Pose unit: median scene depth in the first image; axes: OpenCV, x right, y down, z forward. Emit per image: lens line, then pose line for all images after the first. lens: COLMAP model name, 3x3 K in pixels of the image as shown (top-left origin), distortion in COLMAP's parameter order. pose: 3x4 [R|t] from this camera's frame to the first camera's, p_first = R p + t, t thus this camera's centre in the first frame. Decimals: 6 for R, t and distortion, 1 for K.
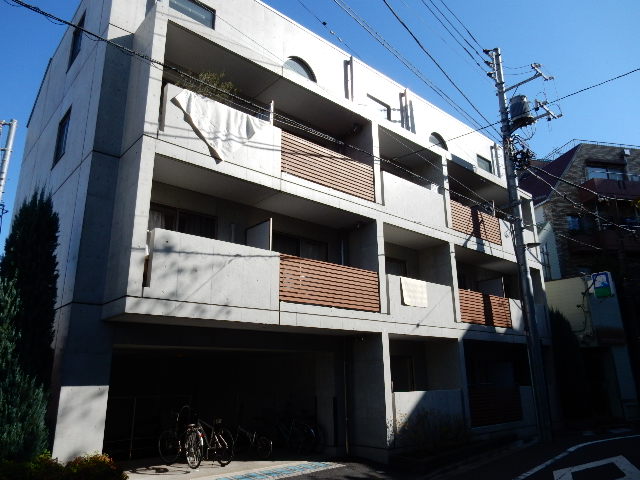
lens RADIAL K [[468.2, 0, 320.0], [0, 468.2, 240.0], [0, 0, 1]] dist [-0.006739, -0.001876]
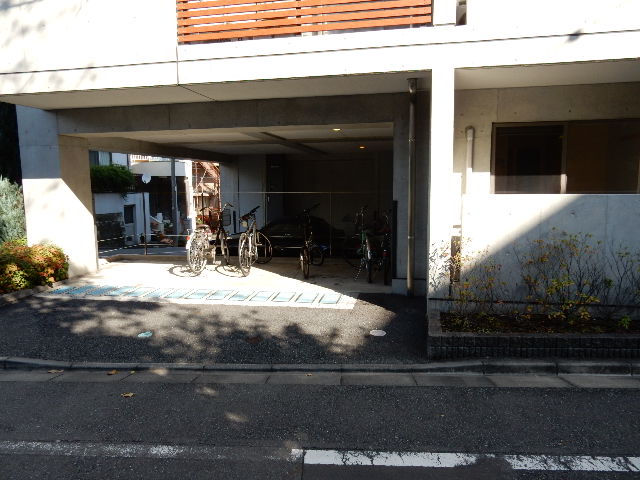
lens RADIAL K [[506.0, 0, 320.0], [0, 506.0, 240.0], [0, 0, 1]] dist [0.001344, -0.000218]
pose [[0.589569, 0.104867, -0.800882, 0.460189], [0.235265, 0.926249, 0.294473, 0.172368], [0.772696, -0.362031, 0.521416, 0.568795]]
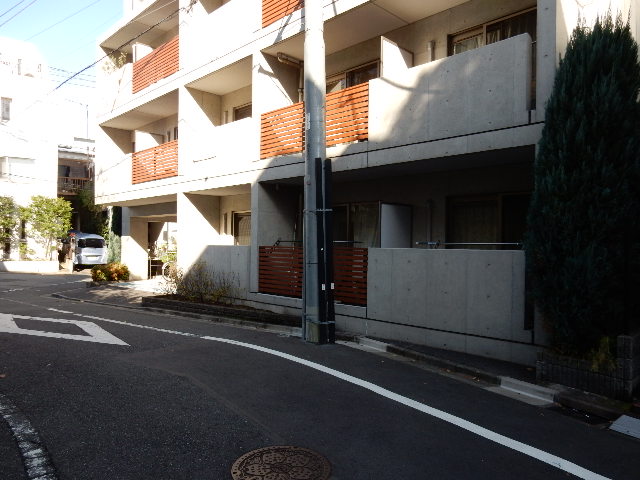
lens RADIAL K [[468.2, 0, 320.0], [0, 468.2, 240.0], [0, 0, 1]] dist [-0.006739, -0.001876]
pose [[0.062122, 0.005679, -0.998052, 1.225839], [0.270875, 0.962355, 0.022336, 0.358902], [0.960608, -0.271735, 0.058245, 1.182967]]
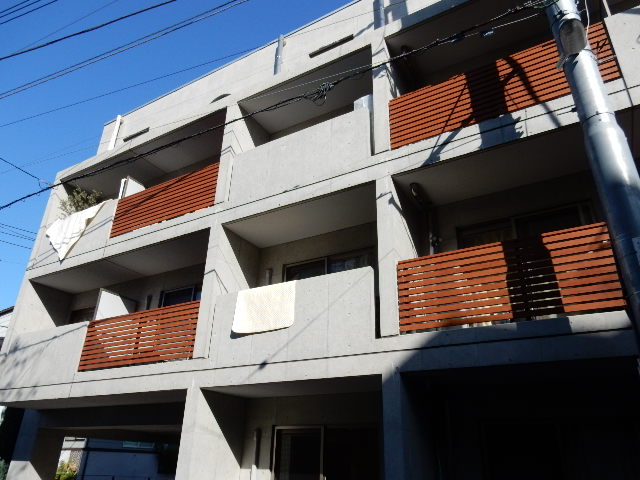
lens RADIAL K [[468.2, 0, 320.0], [0, 468.2, 240.0], [0, 0, 1]] dist [-0.006739, -0.001876]
pose [[0.309574, -0.396583, -0.864226, 0.802487], [0.243977, 0.911575, -0.330916, 0.258415], [0.919043, -0.108408, 0.378957, 0.904495]]
